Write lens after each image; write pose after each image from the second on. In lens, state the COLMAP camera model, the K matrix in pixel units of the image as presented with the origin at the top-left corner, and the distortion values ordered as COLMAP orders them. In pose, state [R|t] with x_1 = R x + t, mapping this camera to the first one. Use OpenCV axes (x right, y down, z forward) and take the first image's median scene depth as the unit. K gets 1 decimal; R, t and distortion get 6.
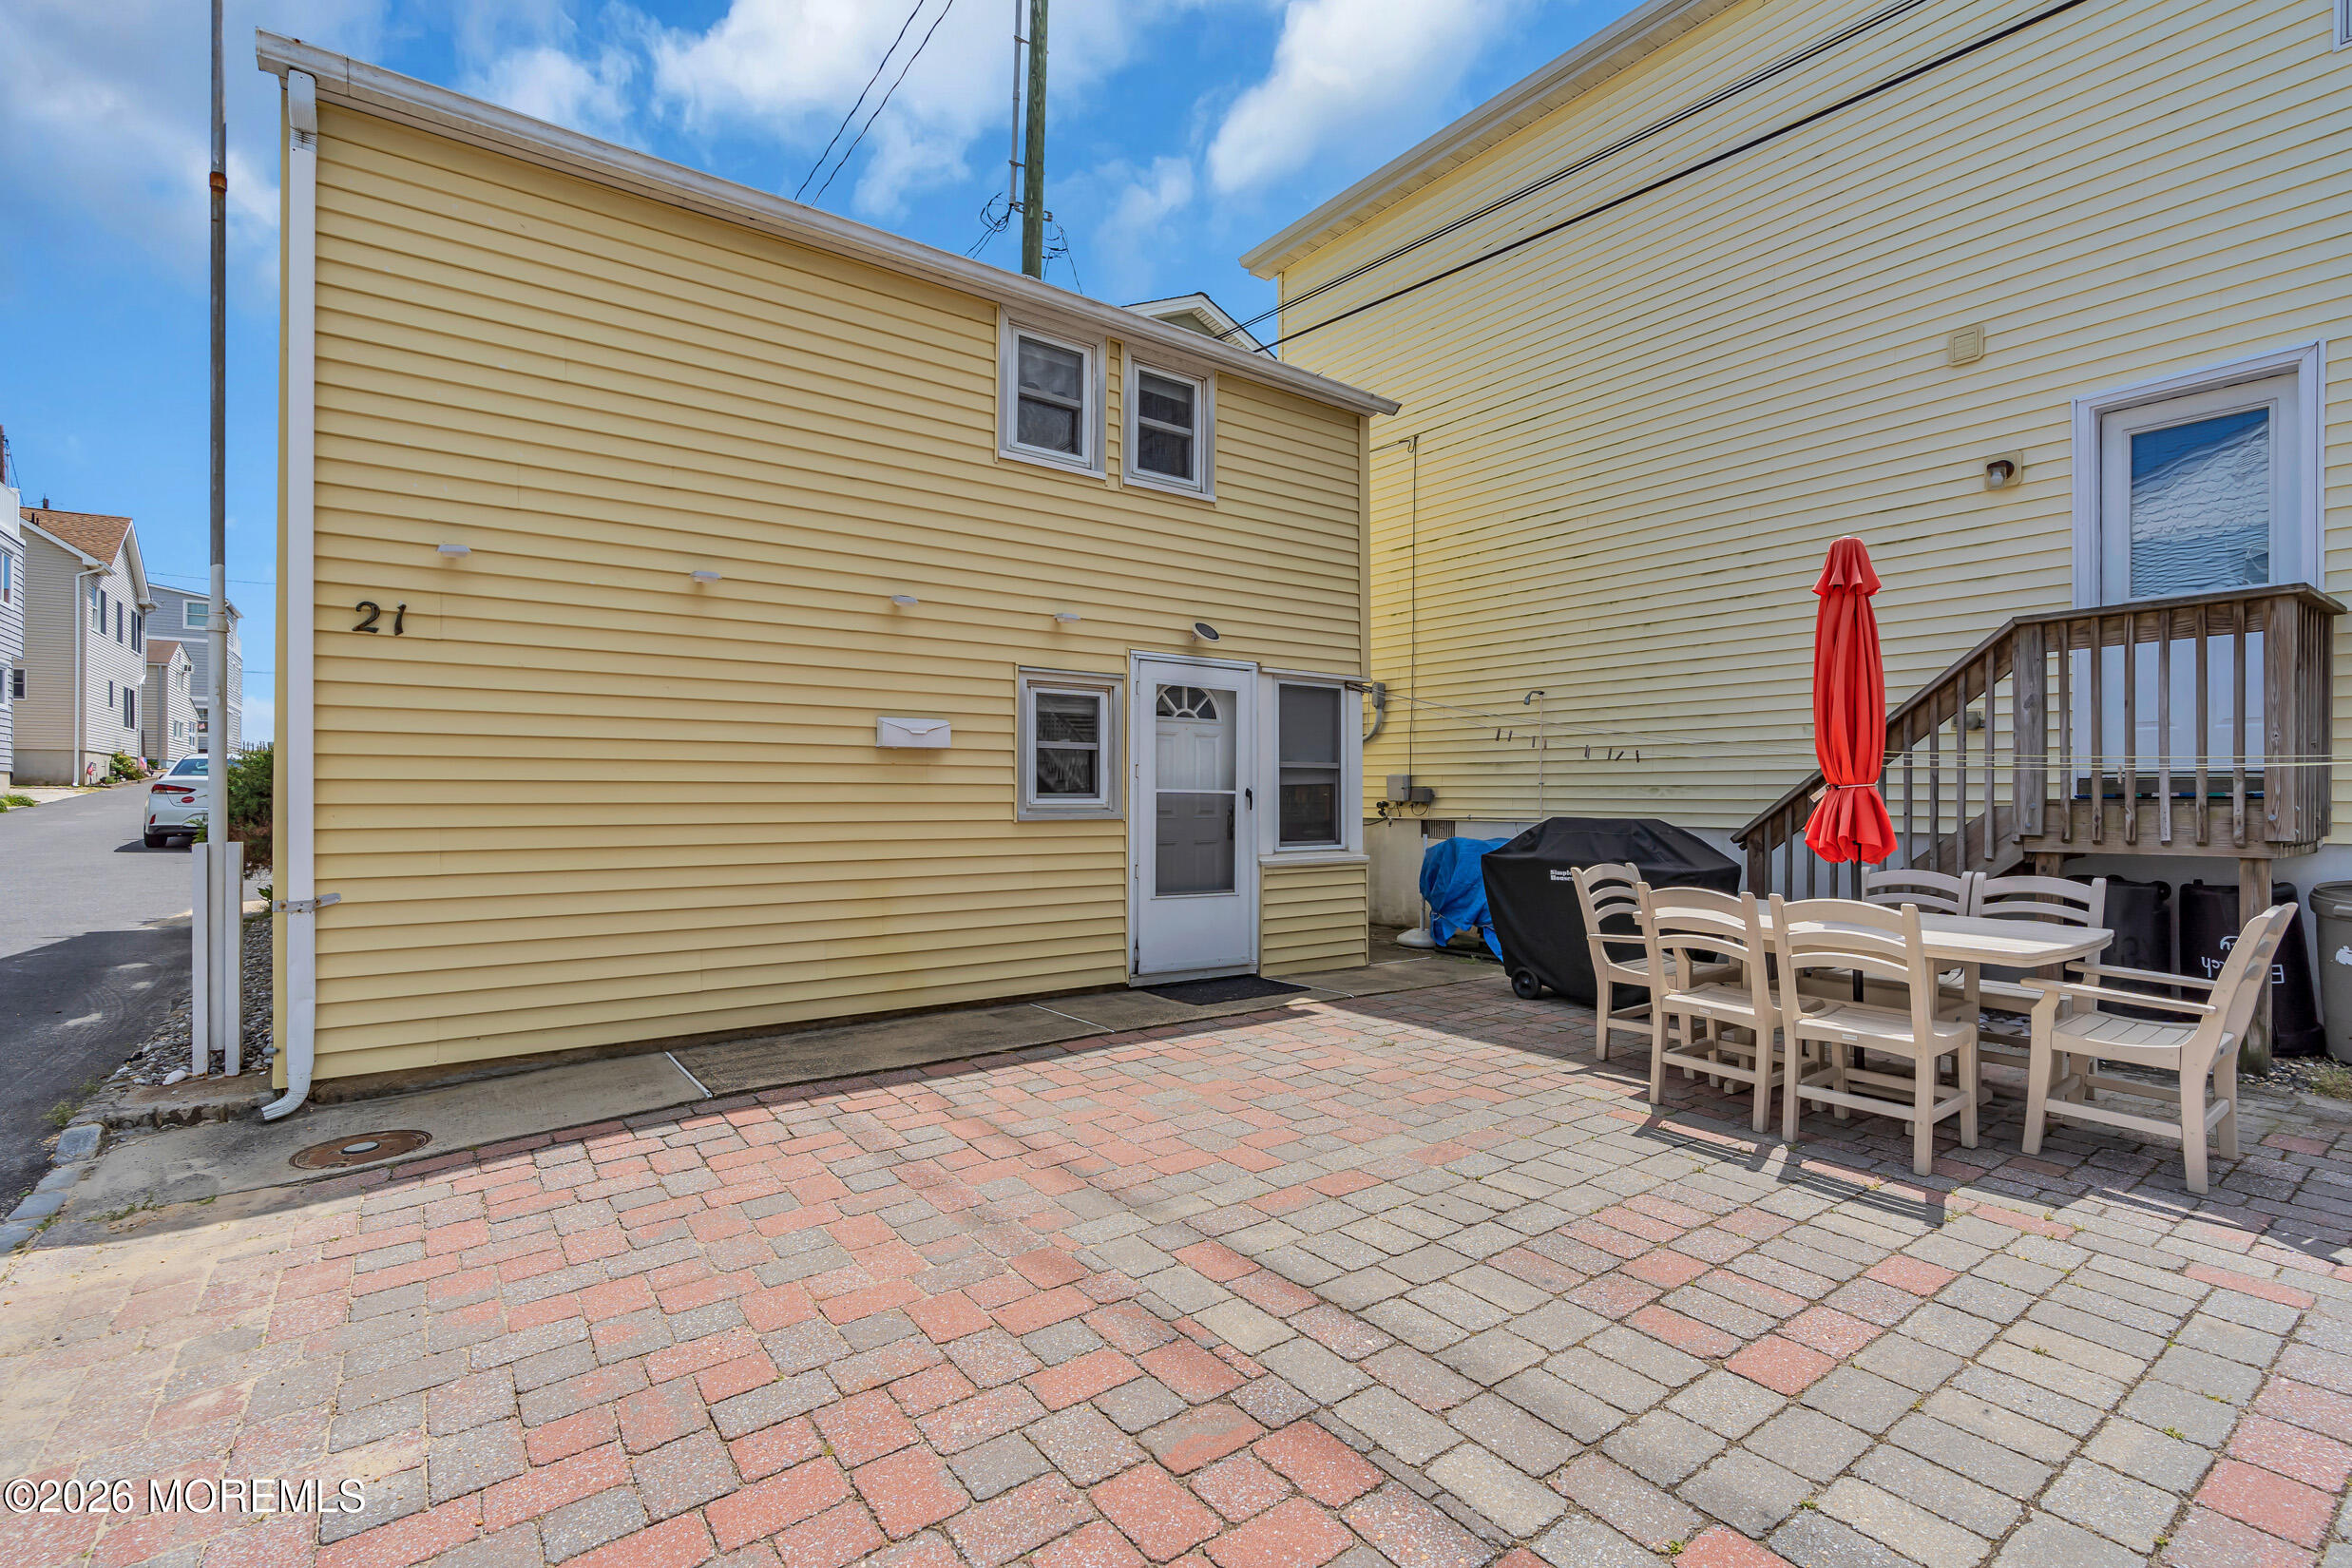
lens RADIAL K [[1063.6, 0, 1177.6], [0, 1063.6, 787.4], [0, 0, 1]] dist [-0.004042, 0.001037]
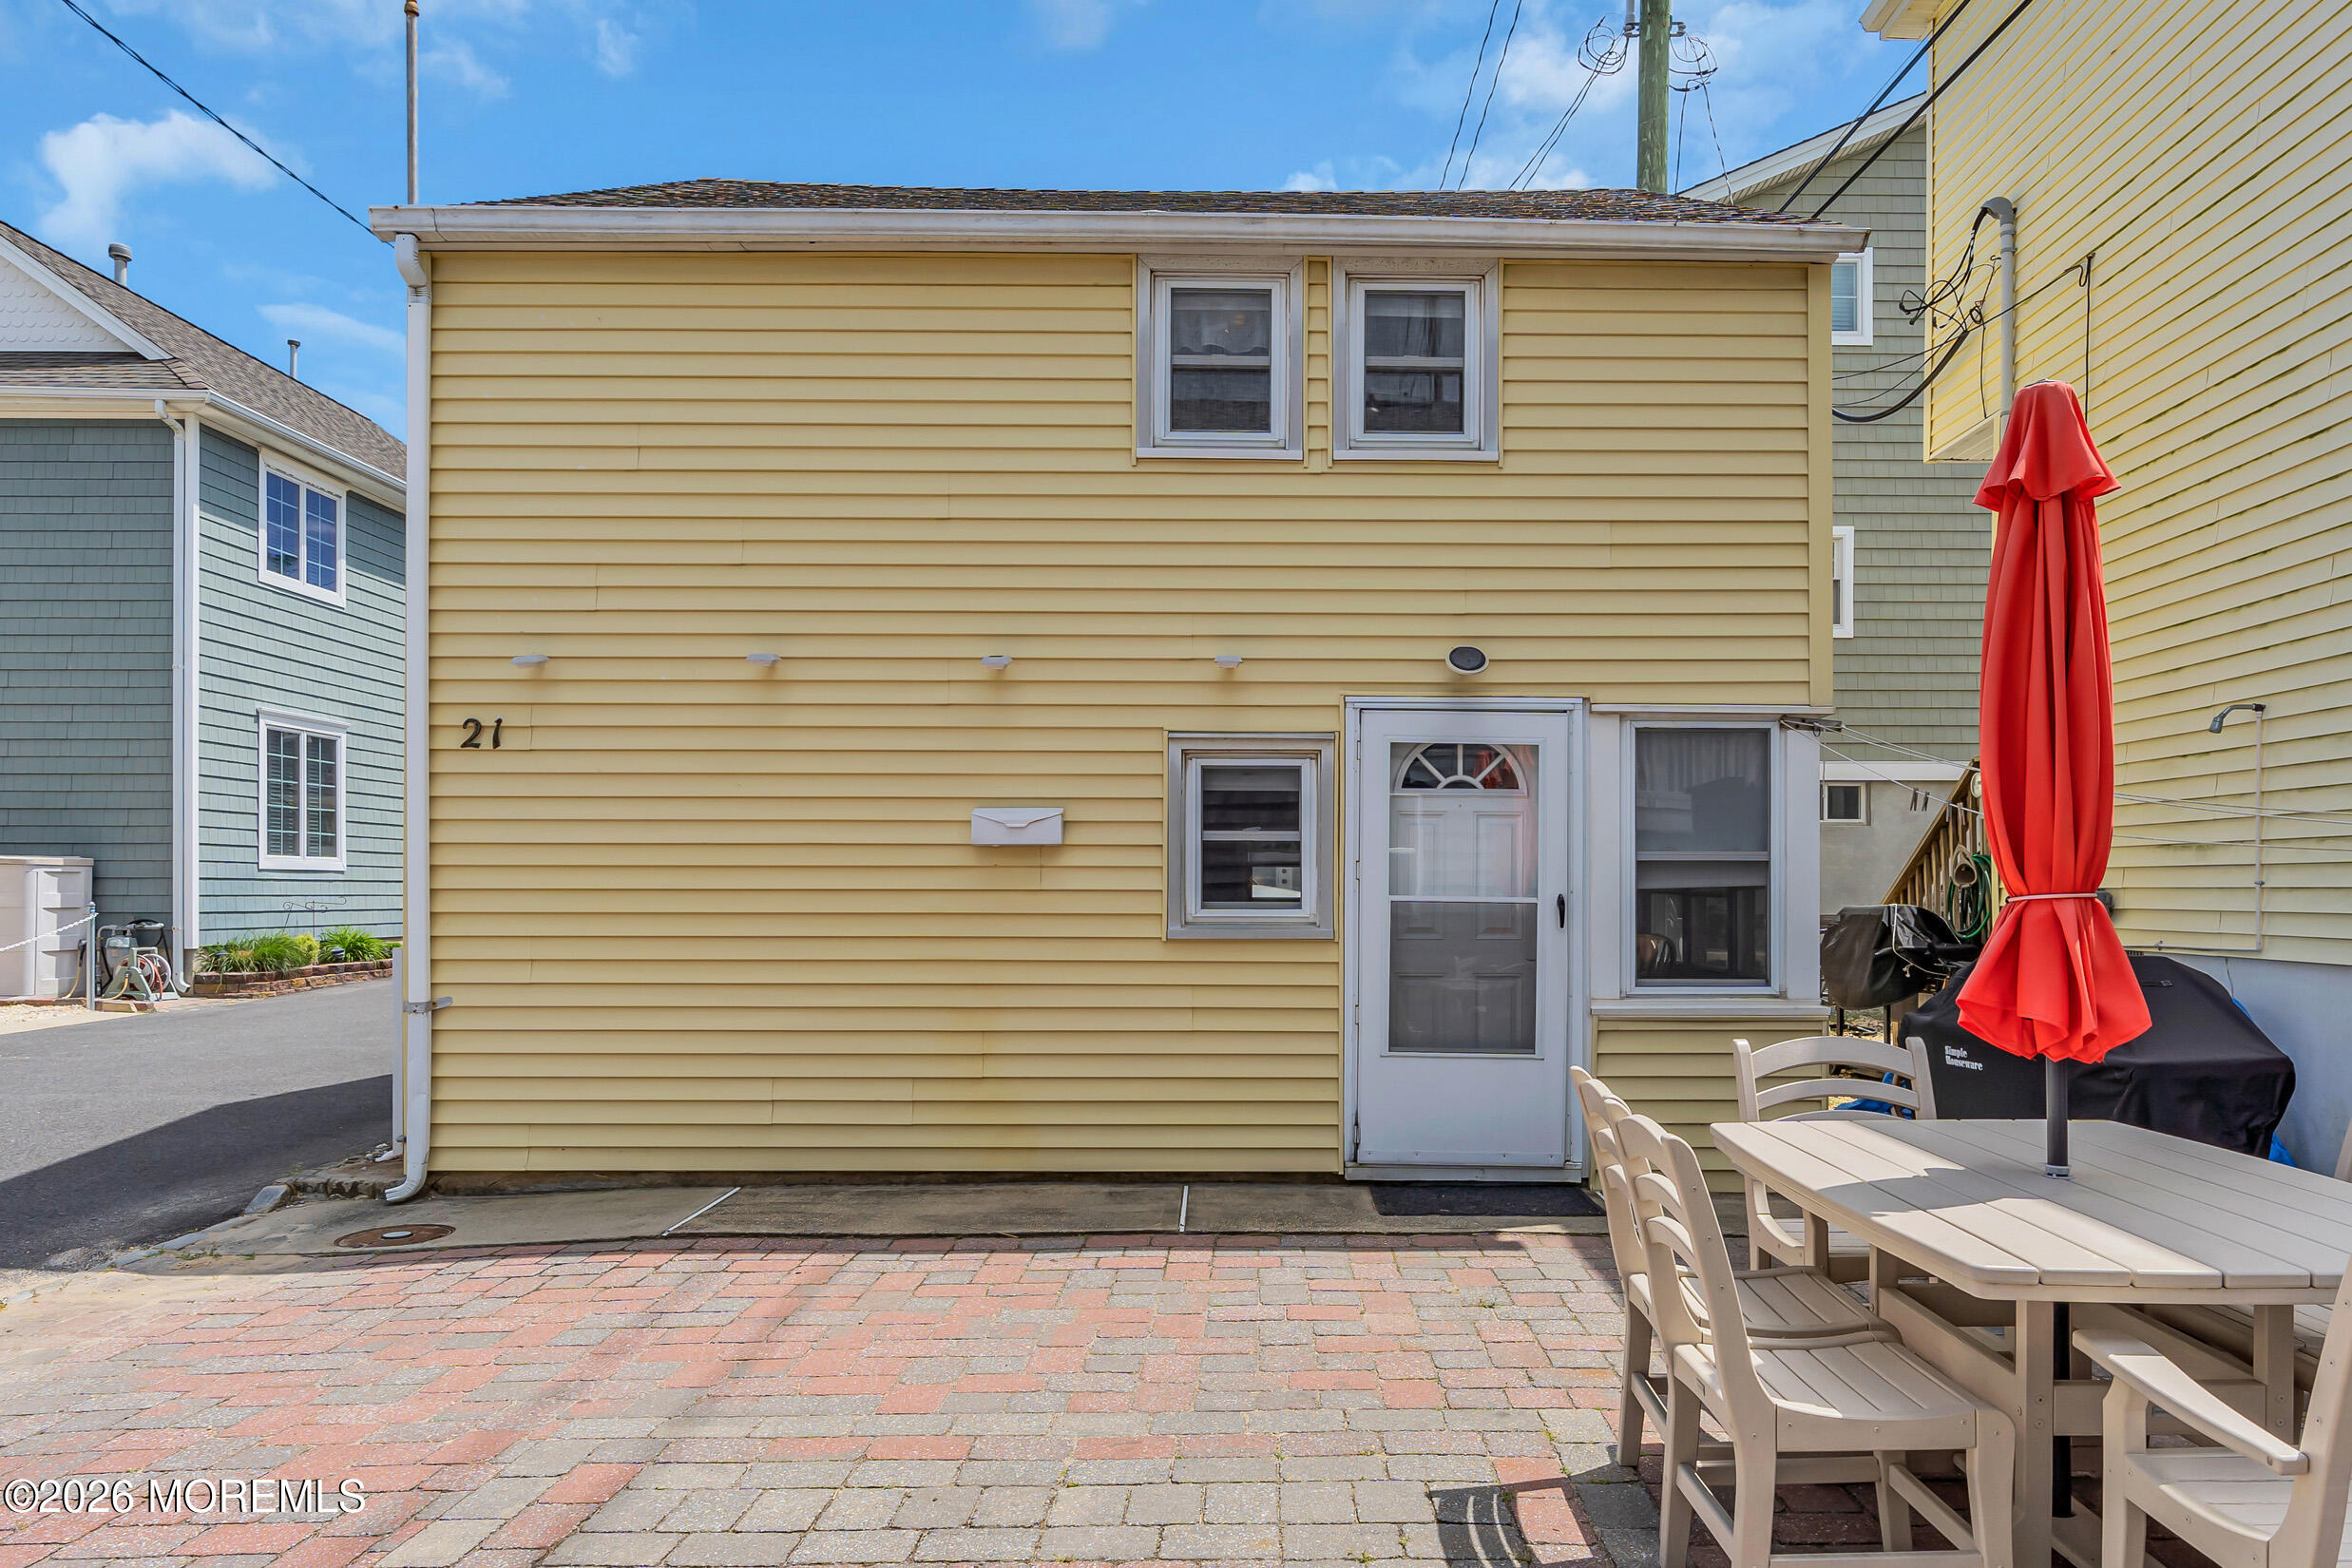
lens RADIAL K [[1535.1, 0, 1255.7], [0, 1535.1, 887.0], [0, 0, 1]] dist [-0.005597, 0.000040]
pose [[0.814801, -0.001901, -0.579737, 0.525386], [0.003234, 0.999994, 0.001266, -0.006289], [0.579732, -0.002906, 0.814802, 0.156173]]
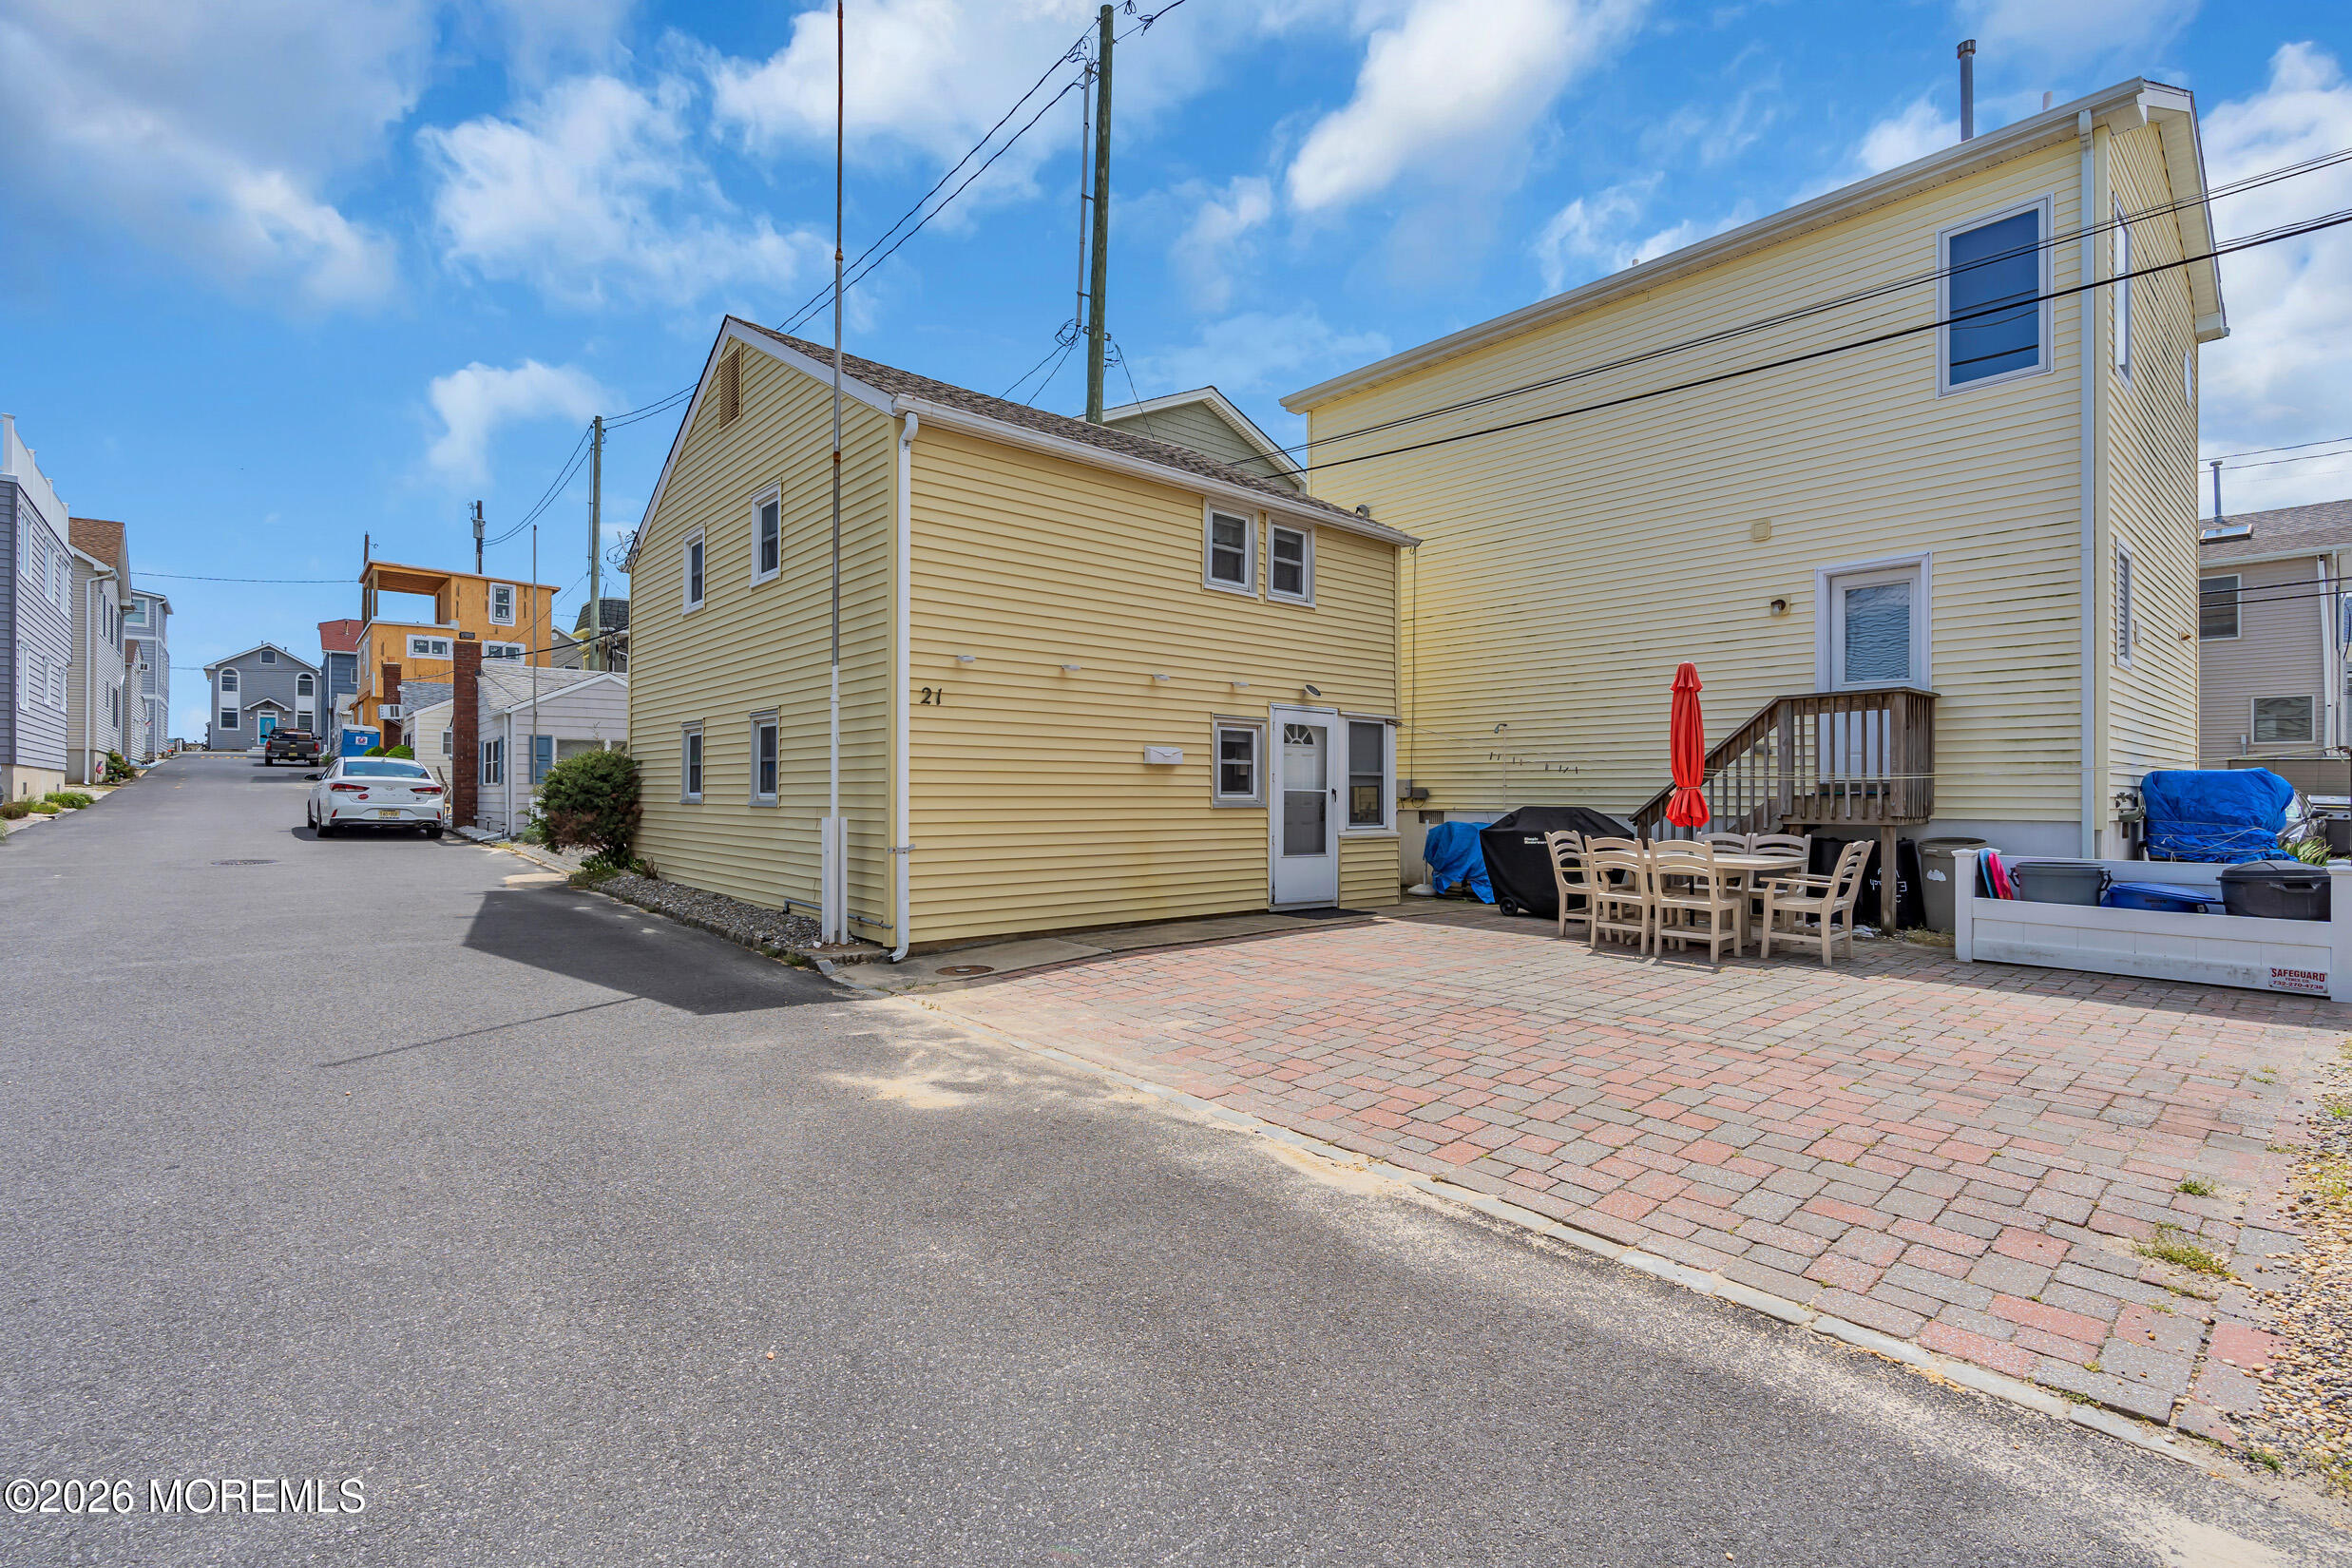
lens RADIAL K [[1063.6, 0, 1178.2], [0, 1063.6, 784.4], [0, 0, 1]] dist [-0.004042, 0.001037]
pose [[0.996258, 0.002301, 0.086397, -0.345654], [-0.002055, 0.999994, -0.002929, -0.000356], [-0.086403, 0.002740, 0.996256, -0.635982]]
